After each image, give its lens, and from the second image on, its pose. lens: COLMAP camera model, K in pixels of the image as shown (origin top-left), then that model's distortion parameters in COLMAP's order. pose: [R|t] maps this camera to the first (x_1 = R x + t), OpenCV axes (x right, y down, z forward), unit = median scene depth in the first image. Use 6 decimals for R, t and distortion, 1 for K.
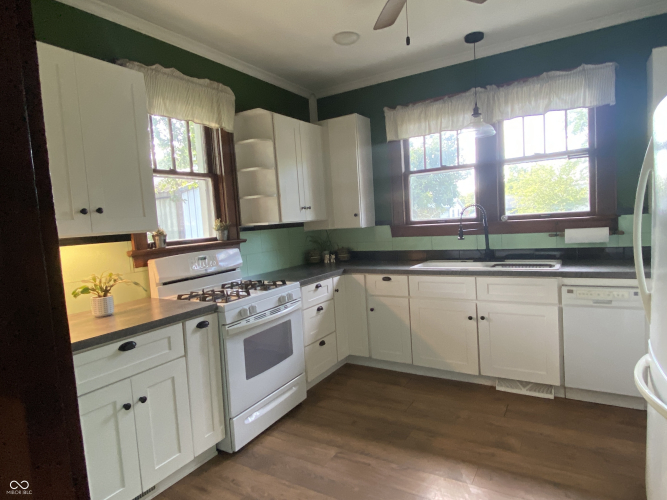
lens RADIAL K [[389.1, 0, 336.7], [0, 389.1, 248.6], [0, 0, 1]] dist [-0.017456, -0.000611]
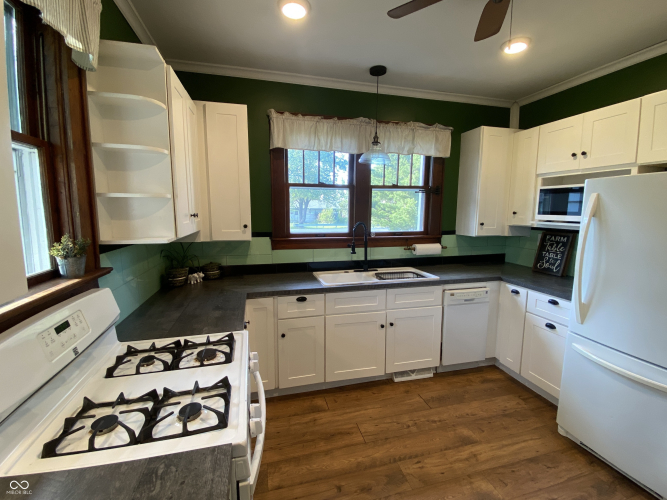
lens RADIAL K [[293.3, 0, 335.5], [0, 293.3, 247.7], [0, 0, 1]] dist [-0.001436, -0.000743]
pose [[0.701213, -0.022526, 0.712596, -0.305978], [0.006121, 0.999654, 0.025577, -0.061643], [-0.712926, -0.013573, 0.701108, 0.452070]]
